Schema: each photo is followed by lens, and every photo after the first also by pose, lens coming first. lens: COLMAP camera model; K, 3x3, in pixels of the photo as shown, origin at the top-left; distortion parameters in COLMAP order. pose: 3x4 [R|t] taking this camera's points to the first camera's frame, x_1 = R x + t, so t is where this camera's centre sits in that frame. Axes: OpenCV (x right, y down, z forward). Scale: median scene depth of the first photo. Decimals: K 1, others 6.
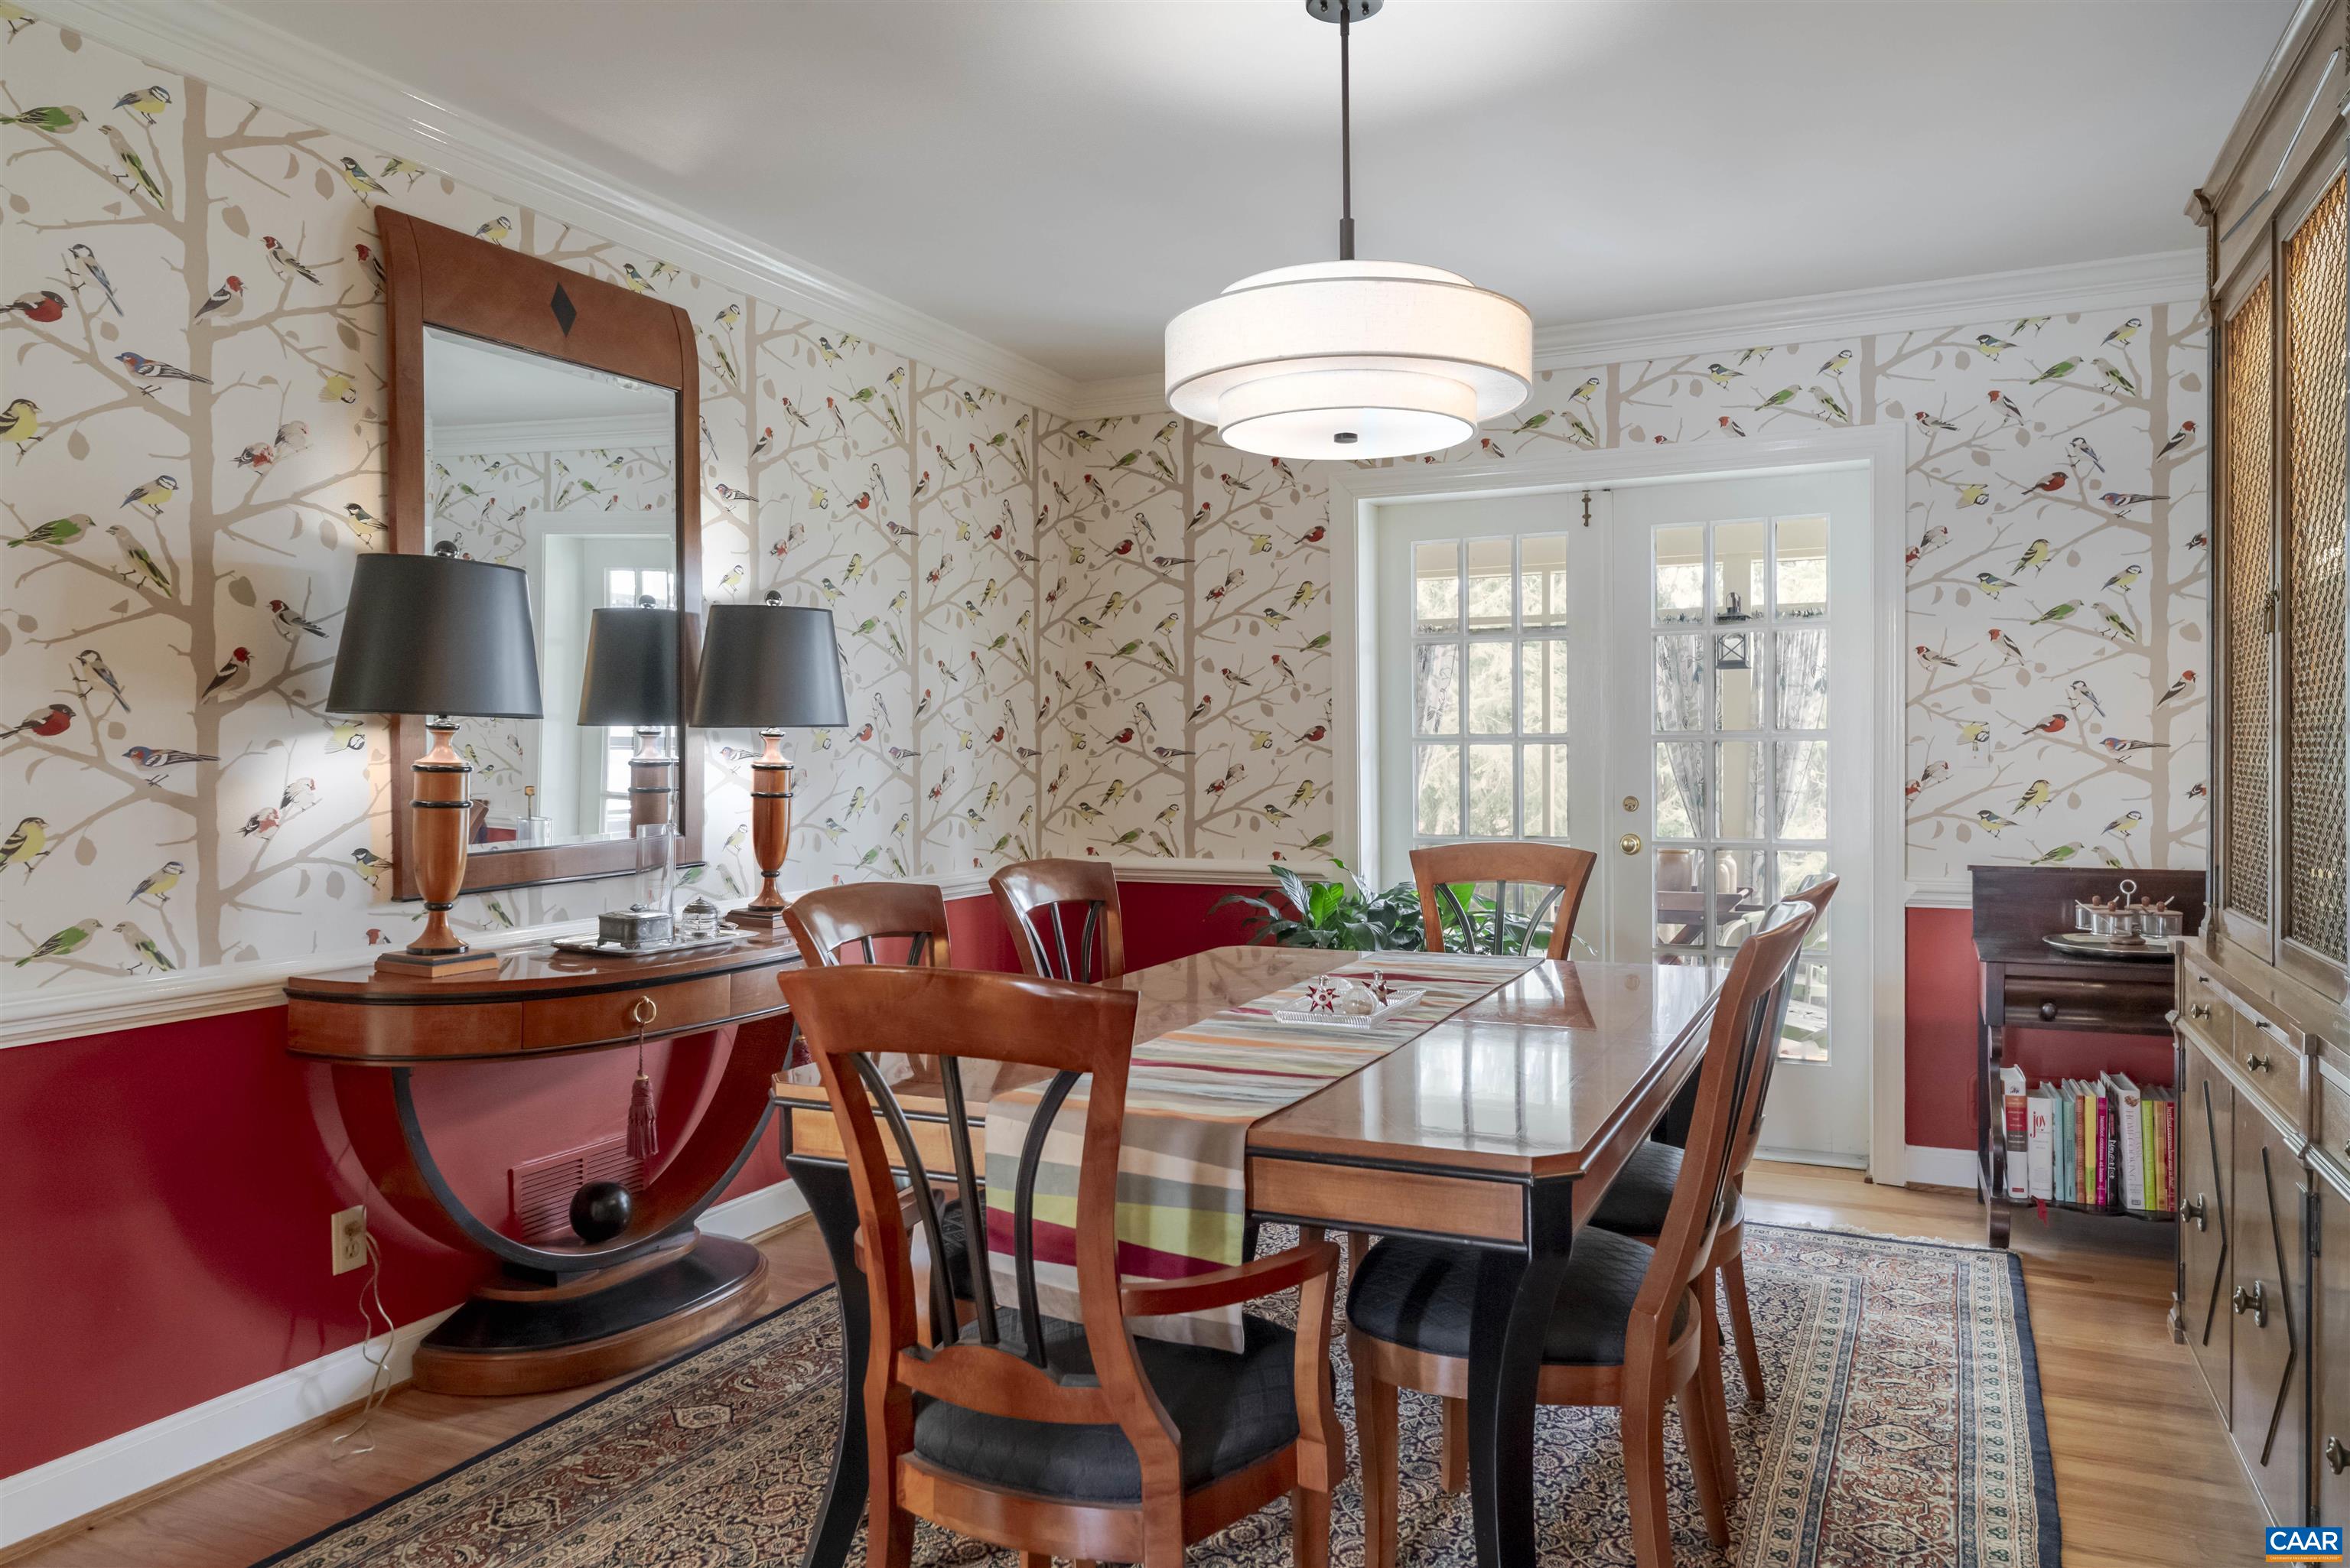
lens RADIAL K [[1587.3, 0, 1184.5], [0, 1587.3, 782.7], [0, 0, 1]] dist [0.002212, -0.000068]
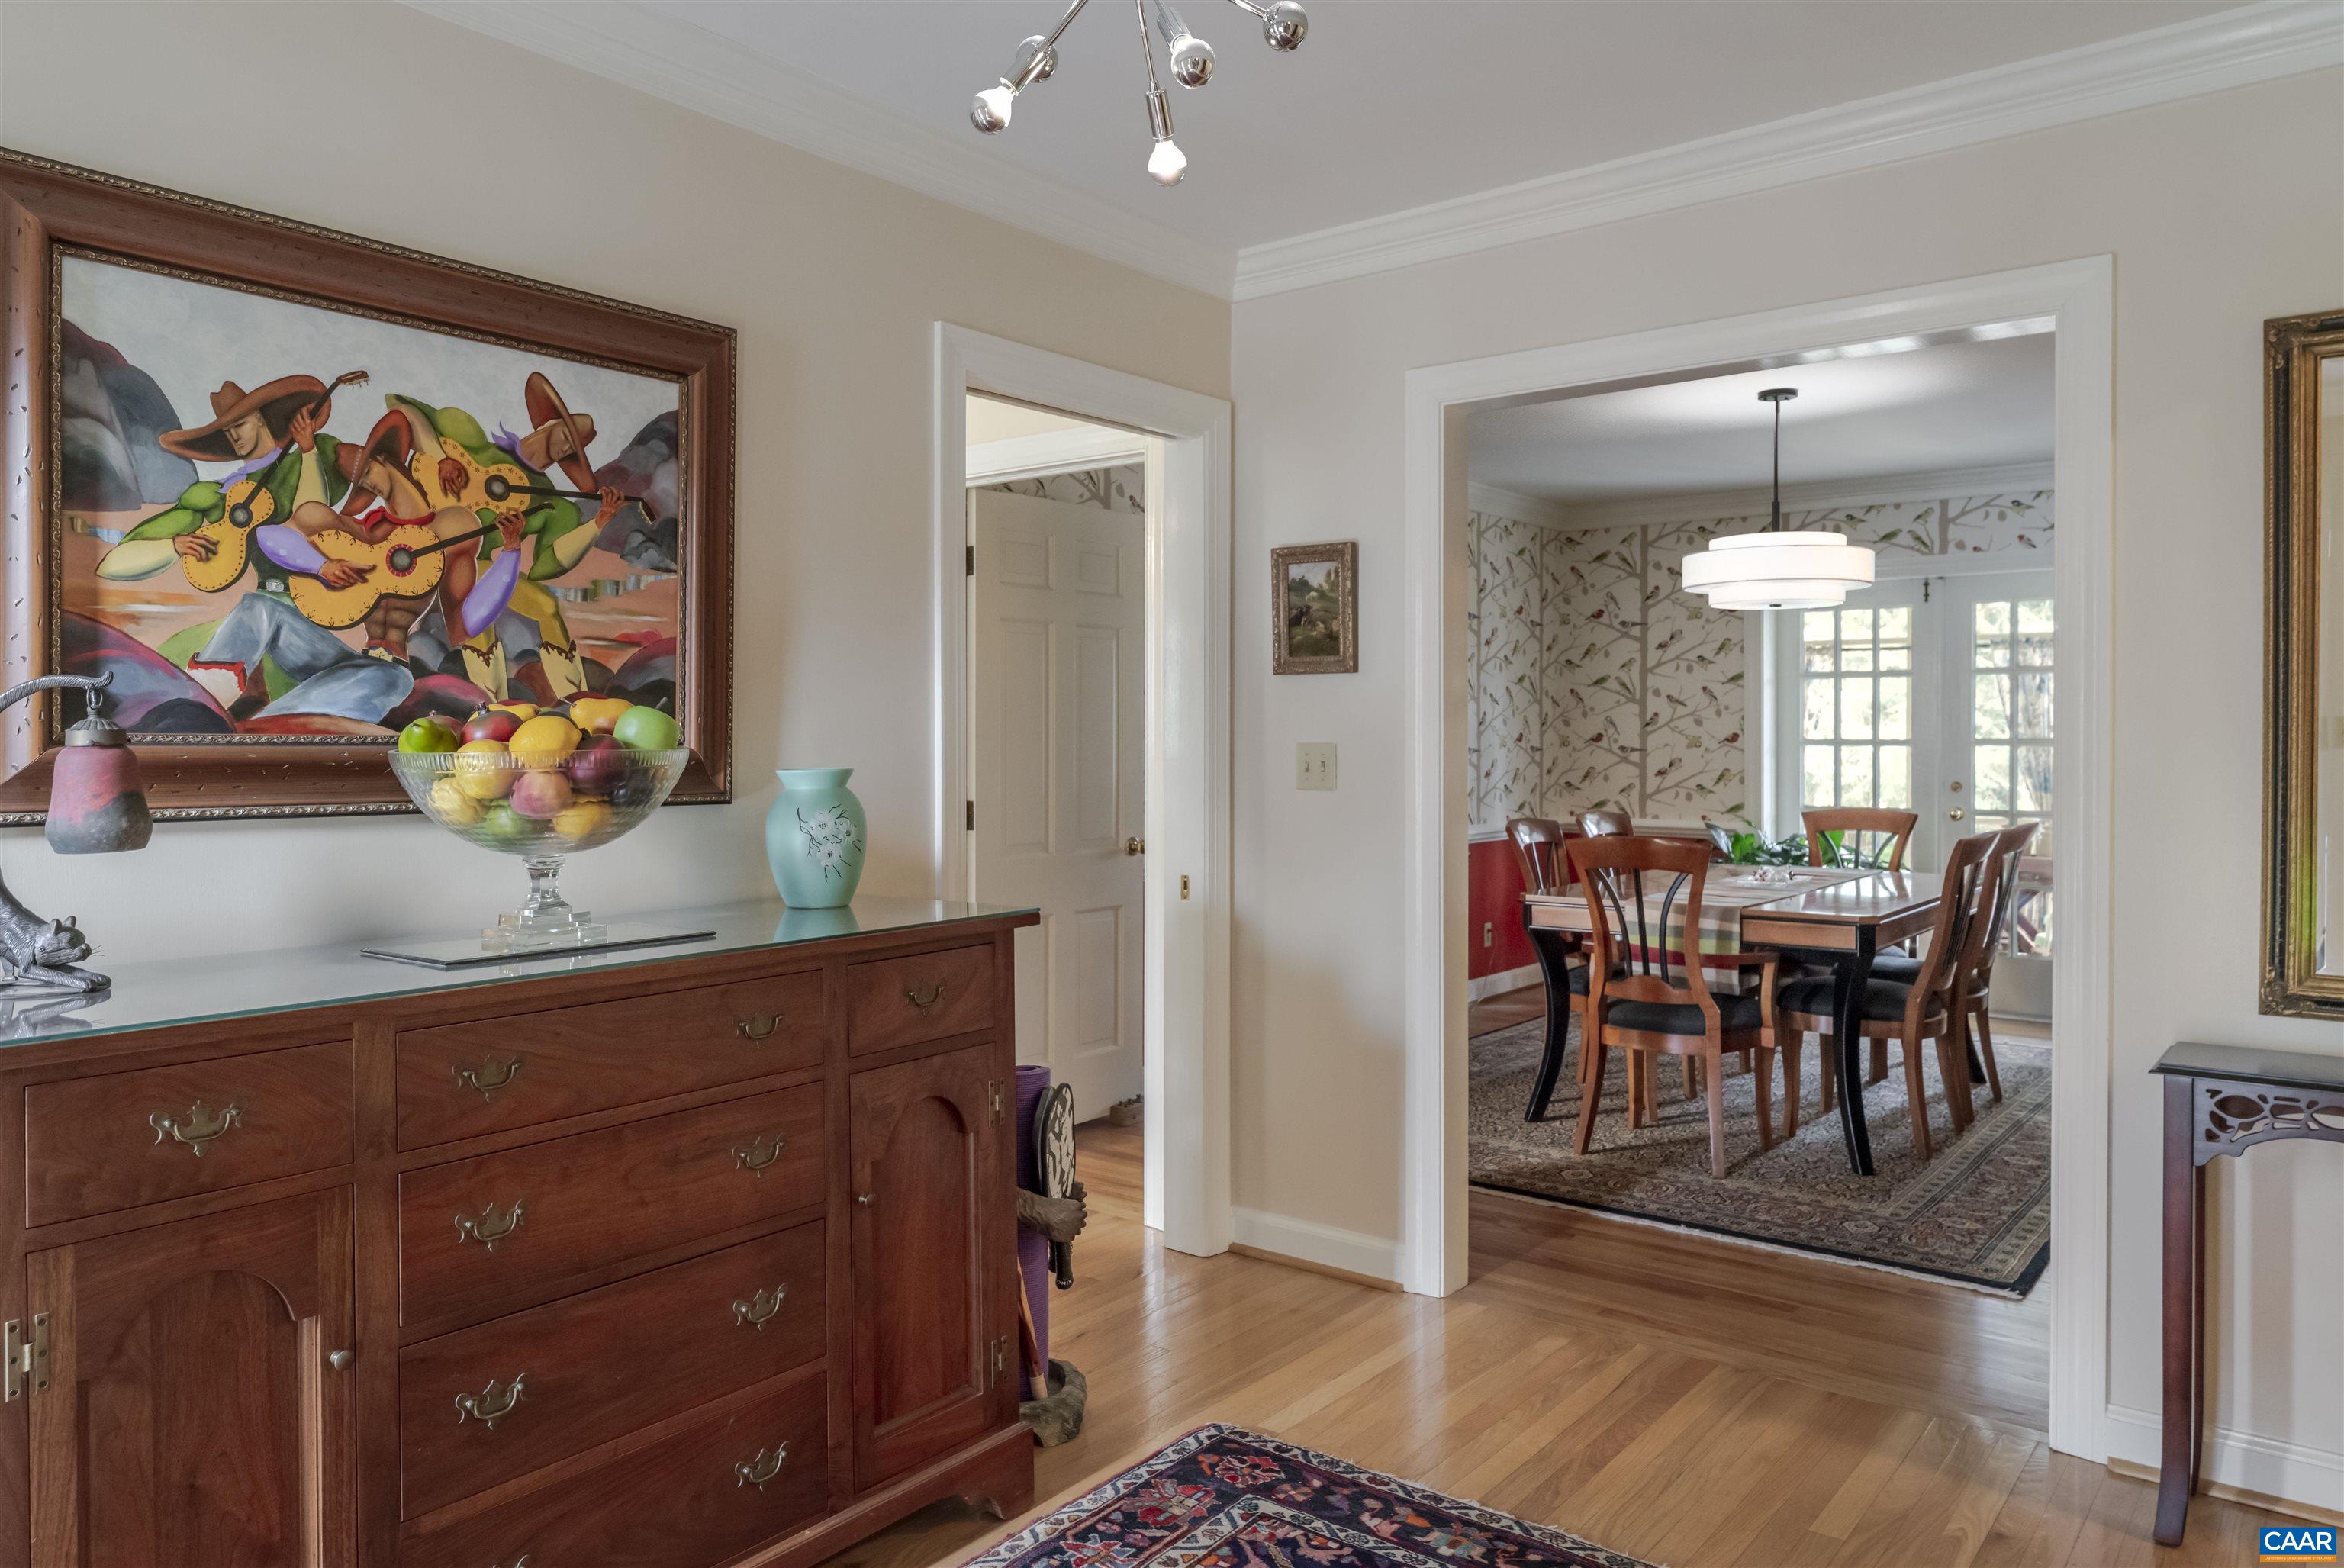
lens RADIAL K [[1556.3, 0, 1150.5], [0, 1556.3, 762.0], [0, 0, 1]] dist [0.003190, -0.001161]
pose [[0.970462, 0.008648, -0.241099, -0.099697], [-0.008753, 0.999961, 0.000637, -0.004188], [0.241095, 0.001492, 0.970500, -0.590003]]
